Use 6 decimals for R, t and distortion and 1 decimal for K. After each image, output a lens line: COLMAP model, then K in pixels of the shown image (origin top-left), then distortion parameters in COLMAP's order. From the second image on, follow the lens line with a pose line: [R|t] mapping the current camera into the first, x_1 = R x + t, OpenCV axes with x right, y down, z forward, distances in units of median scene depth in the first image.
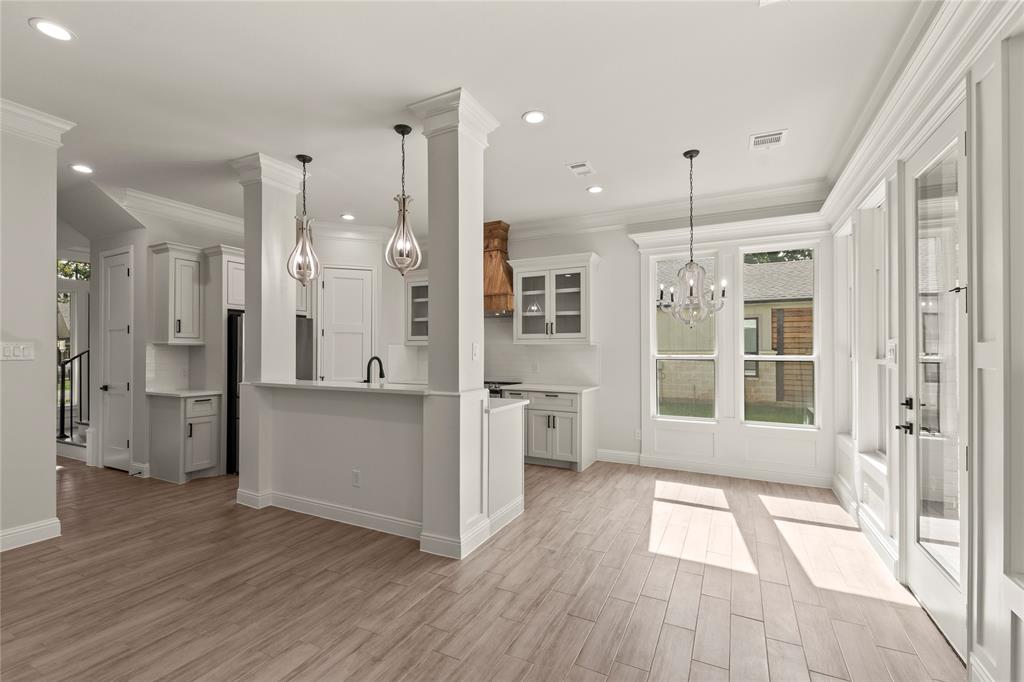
lens RADIAL K [[443.8, 0, 501.4], [0, 443.8, 347.6], [0, 0, 1]] dist [0.005291, -0.001306]
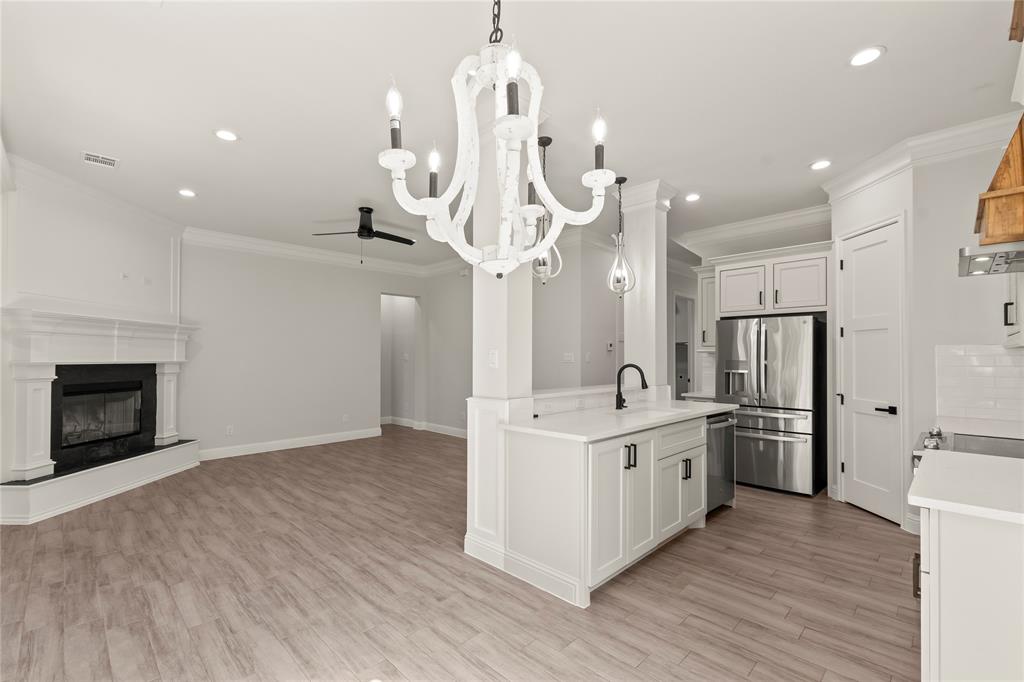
lens RADIAL K [[443.8, 0, 506.3], [0, 443.8, 350.2], [0, 0, 1]] dist [0.005291, -0.001306]
pose [[-0.298455, -0.016492, -0.954281, 1.122903], [0.006545, 0.999792, -0.019326, 0.009688], [0.954401, -0.012014, -0.298285, 1.743228]]
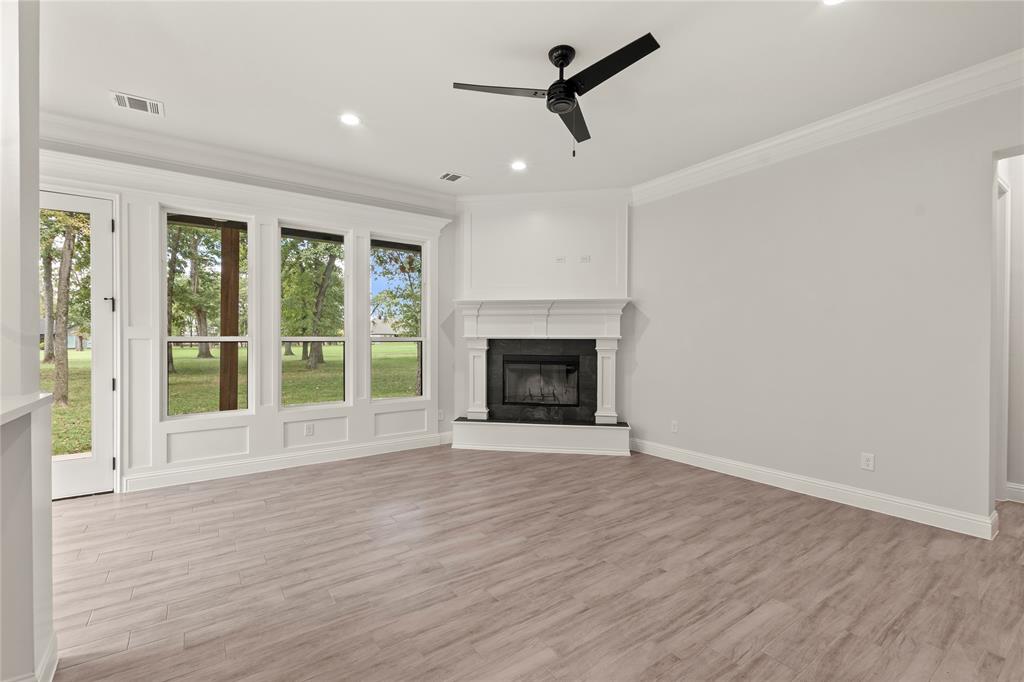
lens RADIAL K [[443.8, 0, 514.4], [0, 443.8, 338.0], [0, 0, 1]] dist [0.005291, -0.001306]
pose [[-0.892339, -0.001607, 0.451364, -1.154016], [-0.005341, 0.999961, -0.006998, 0.034432], [-0.451335, -0.008655, -0.892313, 1.554484]]
